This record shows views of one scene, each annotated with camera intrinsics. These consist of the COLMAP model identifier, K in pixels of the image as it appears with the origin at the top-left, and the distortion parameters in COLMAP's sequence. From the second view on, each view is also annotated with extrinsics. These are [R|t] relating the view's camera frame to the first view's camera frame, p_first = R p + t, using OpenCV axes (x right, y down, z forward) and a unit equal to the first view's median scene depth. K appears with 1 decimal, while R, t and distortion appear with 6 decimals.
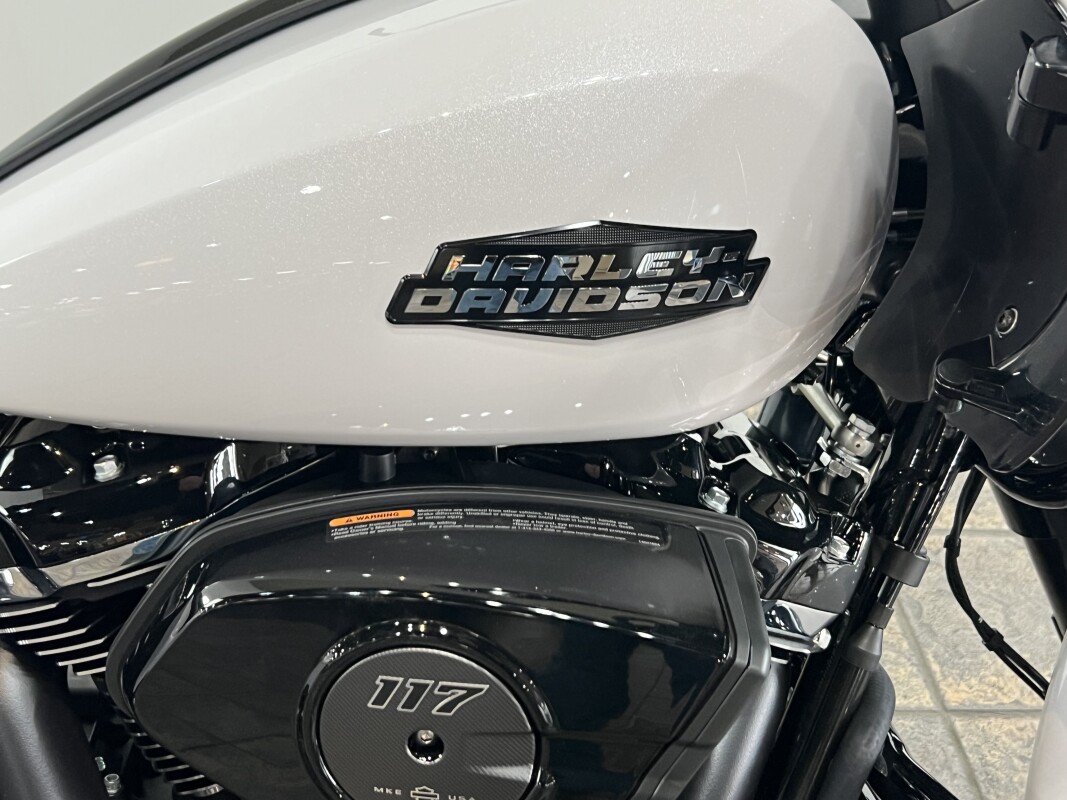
lens RADIAL K [[1343.8, 0, 535.9], [0, 1343.8, 399.0], [0, 0, 1]] dist [0.091274, 0.000000]
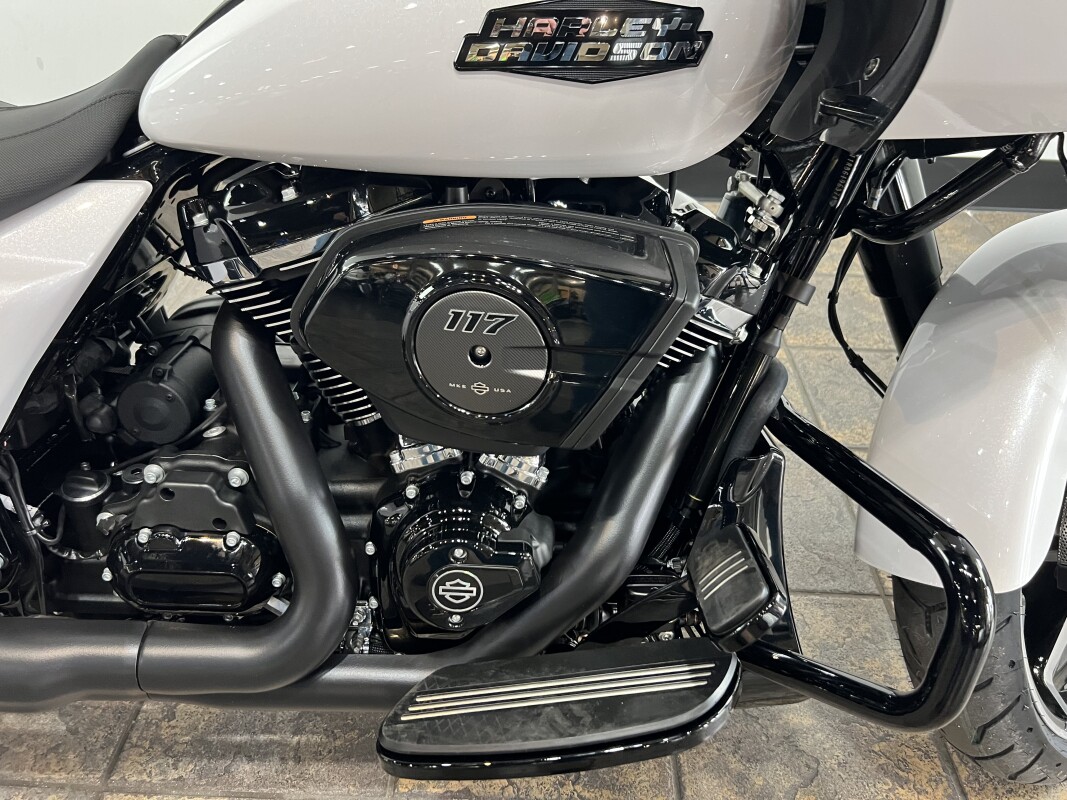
lens RADIAL K [[806.3, 0, 530.1], [0, 806.3, 401.6], [0, 0, 1]] dist [0.040113, -0.047975]
pose [[0.996683, 0.028199, -0.076344, 0.041511], [-0.019908, 0.994032, 0.107254, 0.164692], [0.078913, -0.105378, 0.991296, 0.043908]]
